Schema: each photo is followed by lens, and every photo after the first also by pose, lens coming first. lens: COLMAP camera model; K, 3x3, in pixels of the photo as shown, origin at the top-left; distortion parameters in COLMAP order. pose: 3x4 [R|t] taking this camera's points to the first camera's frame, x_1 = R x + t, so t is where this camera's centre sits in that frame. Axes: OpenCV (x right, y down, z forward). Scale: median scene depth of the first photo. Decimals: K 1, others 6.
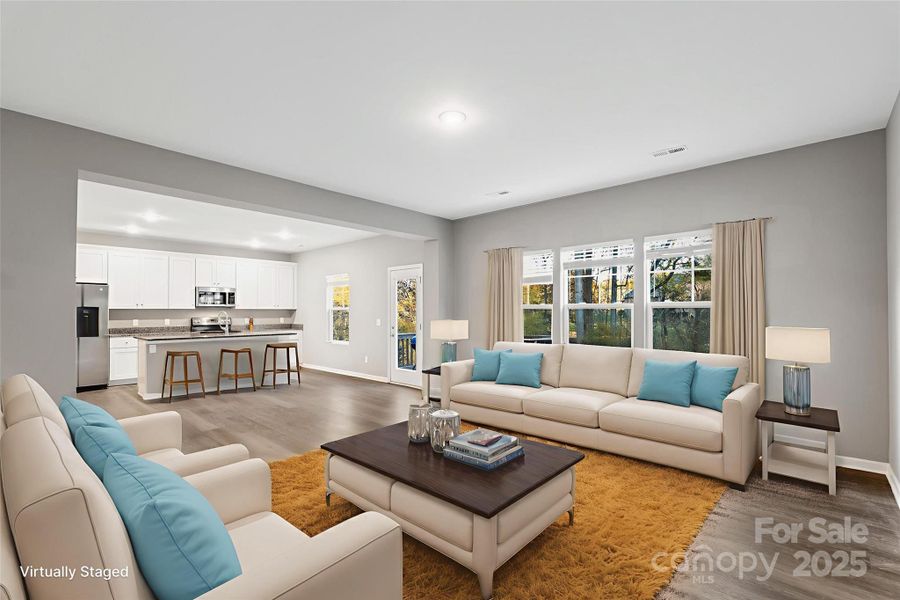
lens RADIAL K [[397.0, 0, 456.3], [0, 397.0, 309.7], [0, 0, 1]] dist [-0.001031, 0.000704]
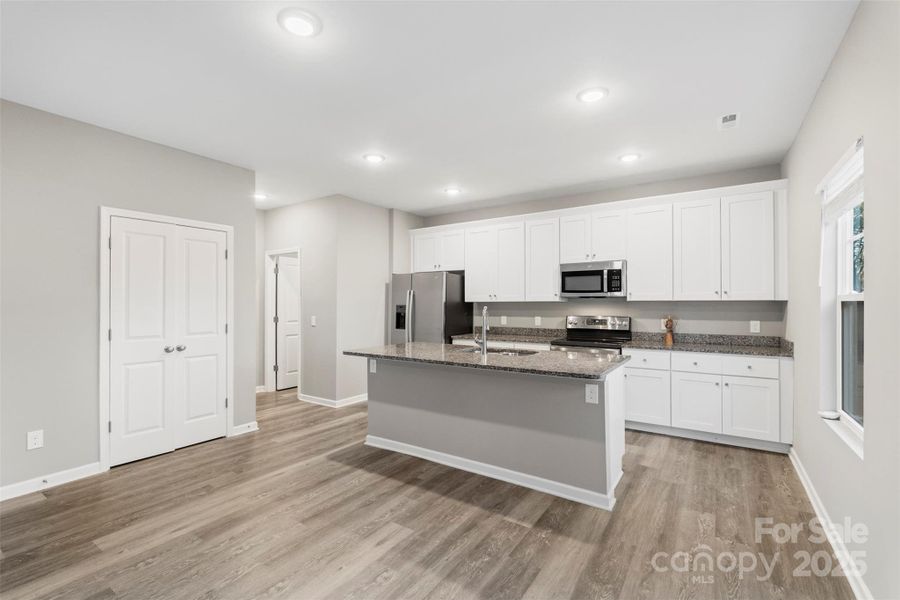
lens RADIAL K [[397.0, 0, 450.1], [0, 397.0, 303.7], [0, 0, 1]] dist [-0.001031, 0.000704]
pose [[0.142990, 0.003706, -0.989717, -0.086090], [0.008774, 0.999949, 0.005012, -0.002697], [0.989685, -0.009400, 0.142951, 0.730925]]
